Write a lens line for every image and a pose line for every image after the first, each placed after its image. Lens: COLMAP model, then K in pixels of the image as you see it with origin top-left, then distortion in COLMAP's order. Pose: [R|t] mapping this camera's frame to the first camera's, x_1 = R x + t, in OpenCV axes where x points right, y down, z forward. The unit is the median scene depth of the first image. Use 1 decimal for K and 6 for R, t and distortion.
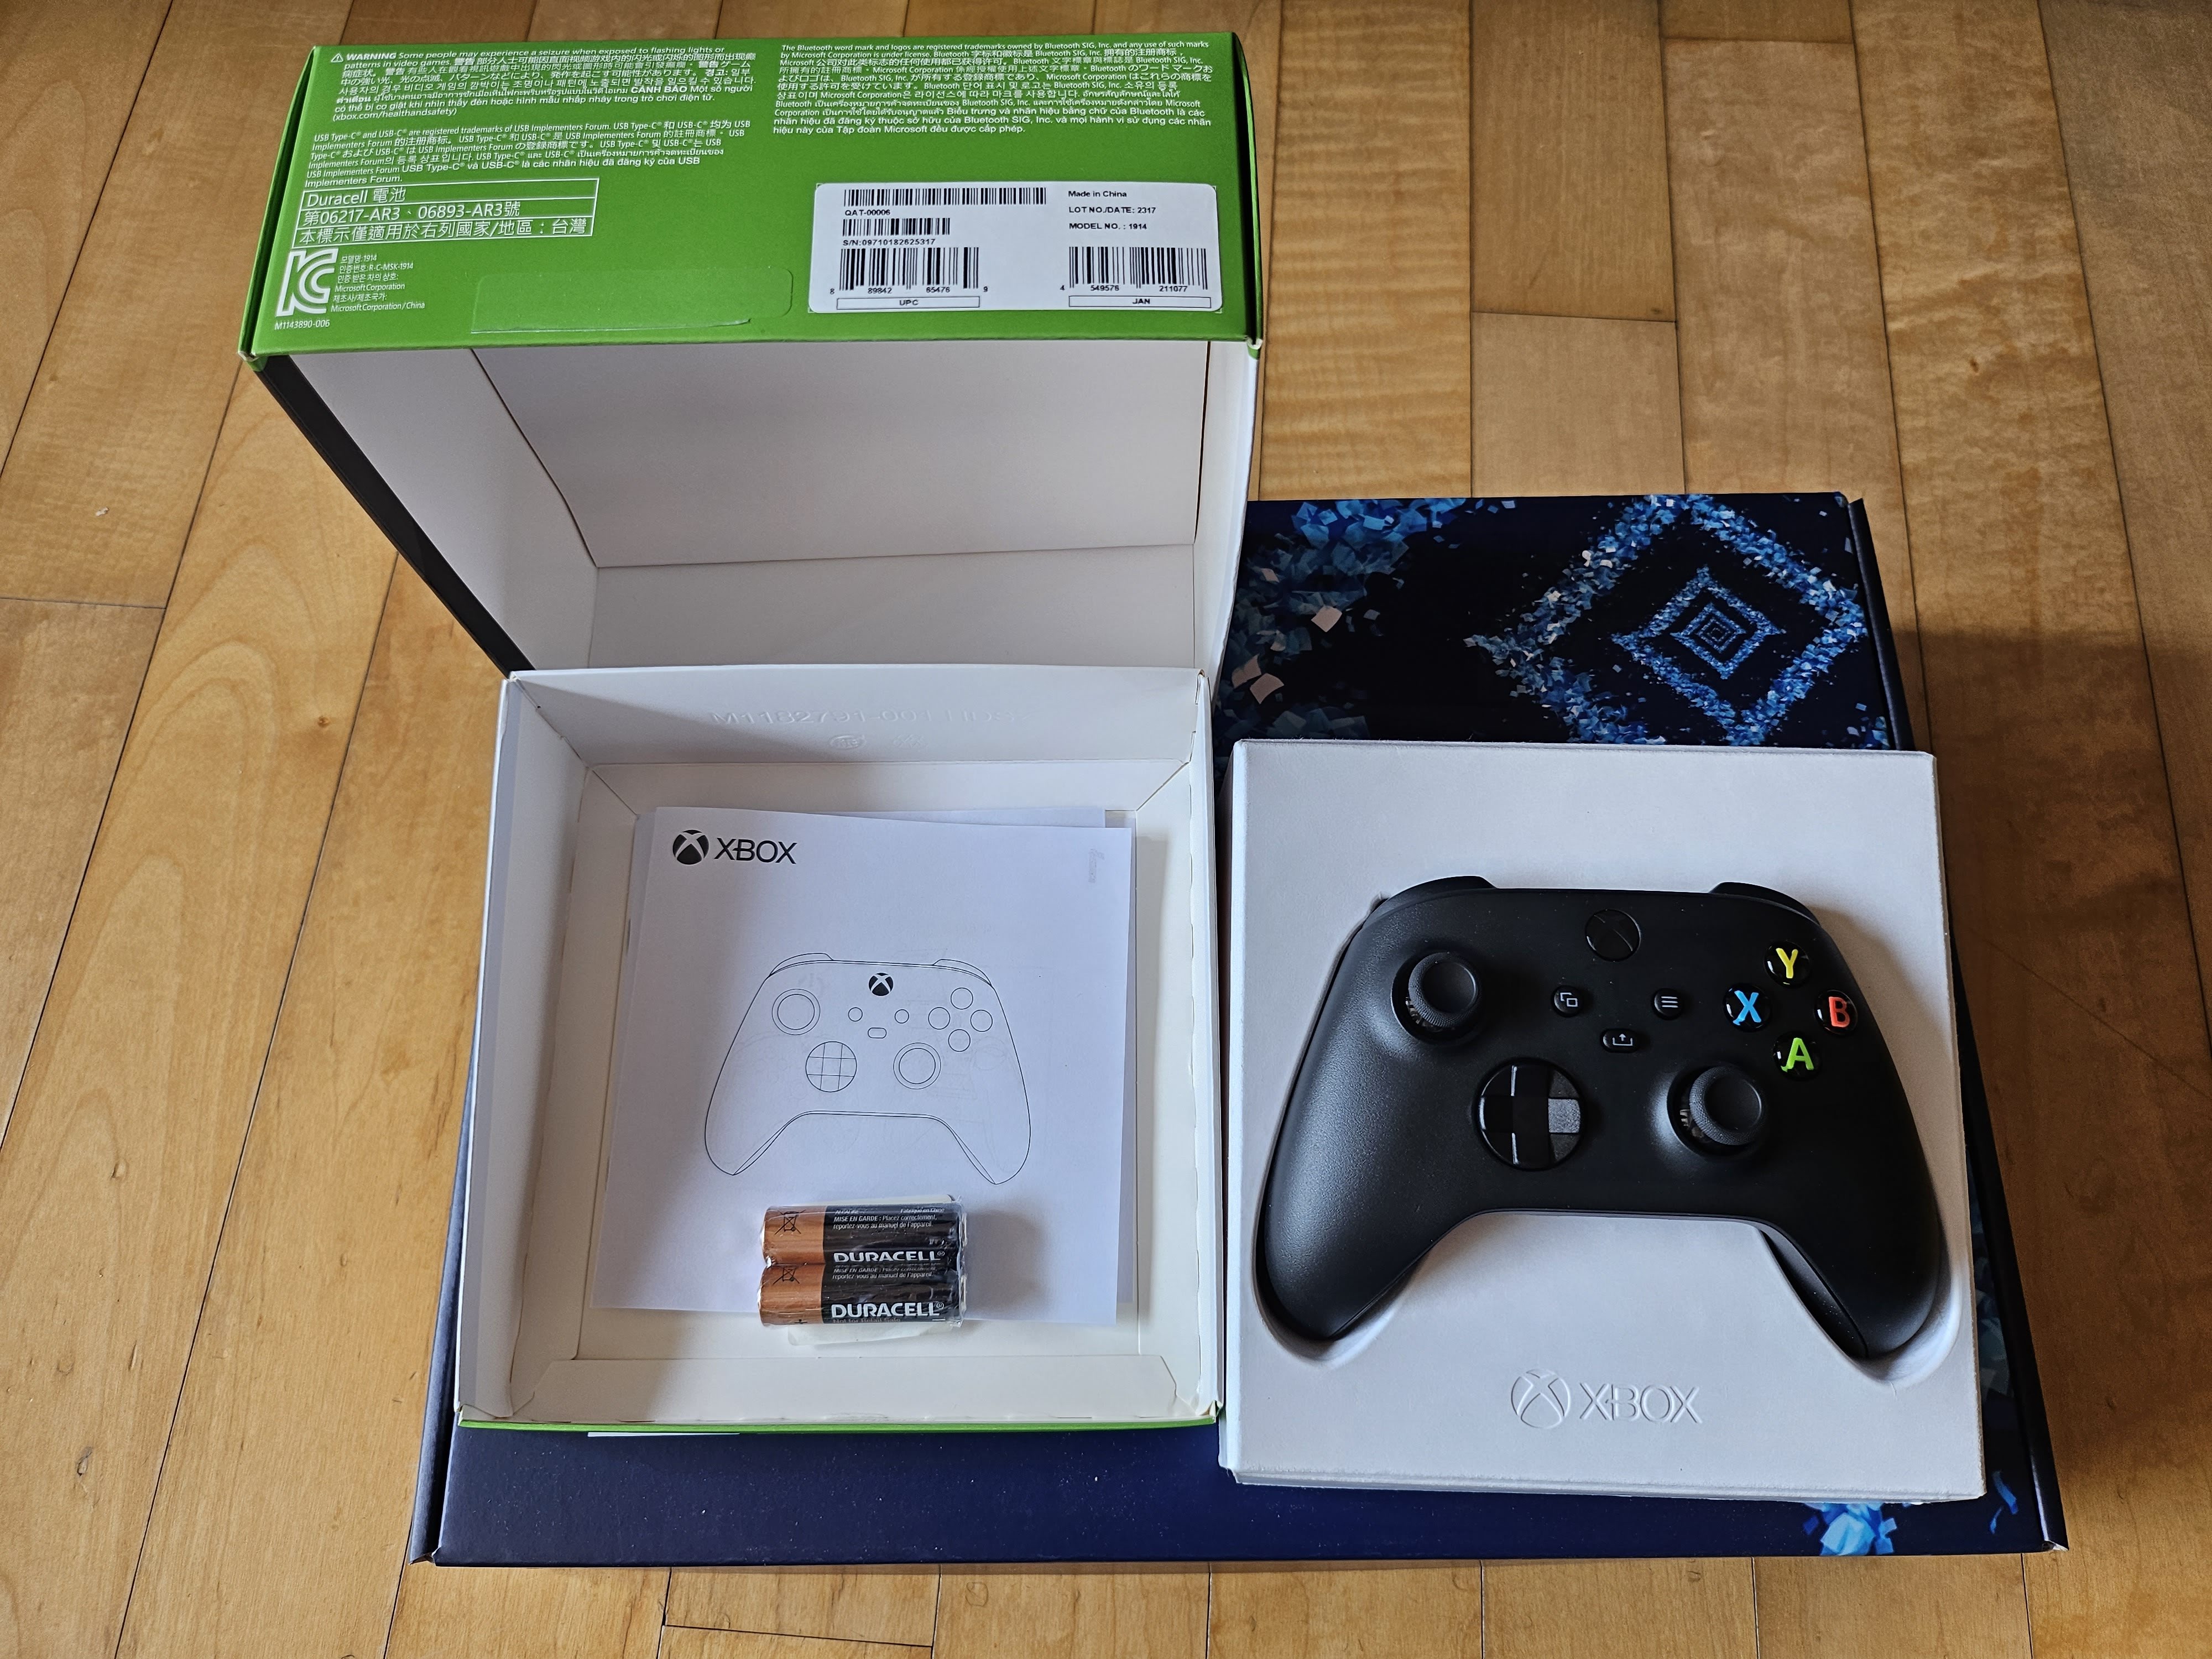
lens RADIAL K [[1579.6, 0, 1093.2], [0, 1579.6, 842.6], [0, 0, 1]] dist [-0.003904, -0.010878]
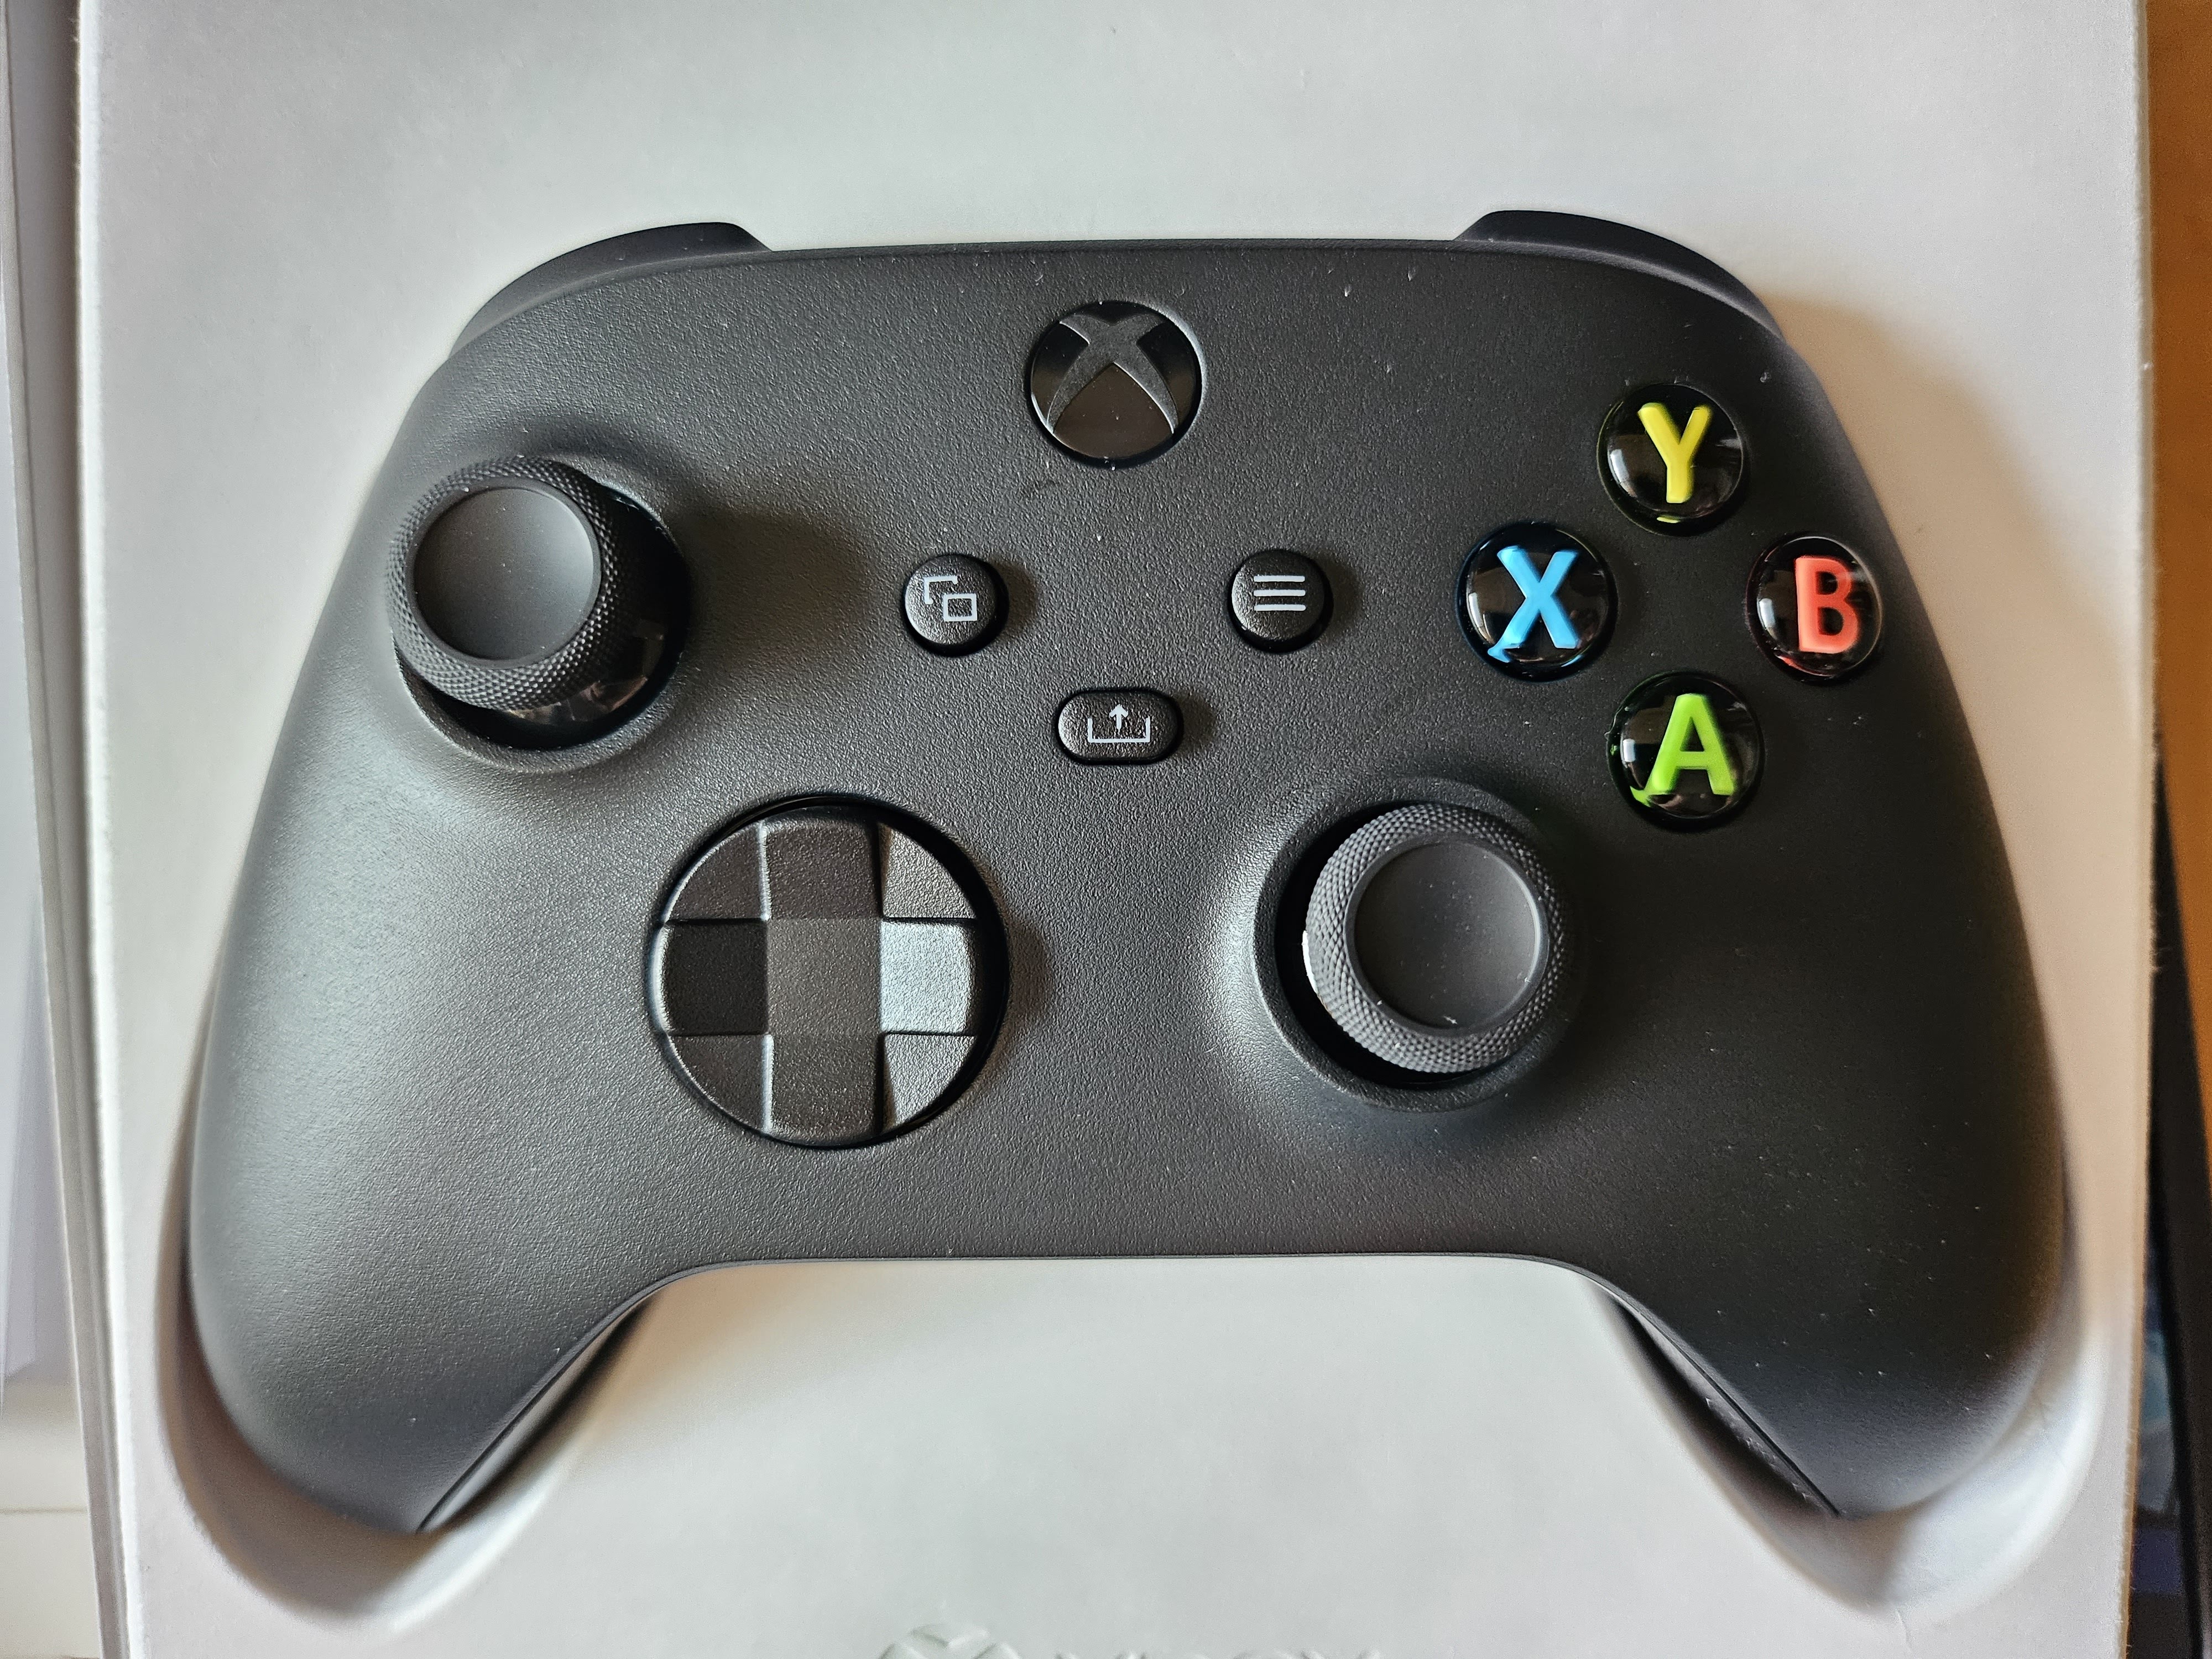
lens RADIAL K [[1579.6, 0, 1121.9], [0, 1579.6, 827.9], [0, 0, 1]] dist [-0.003904, -0.010878]
pose [[0.998558, -0.044473, 0.030070, 0.303666], [0.035654, 0.968138, 0.247867, 0.063828], [-0.040135, -0.246437, 0.968327, 0.652376]]
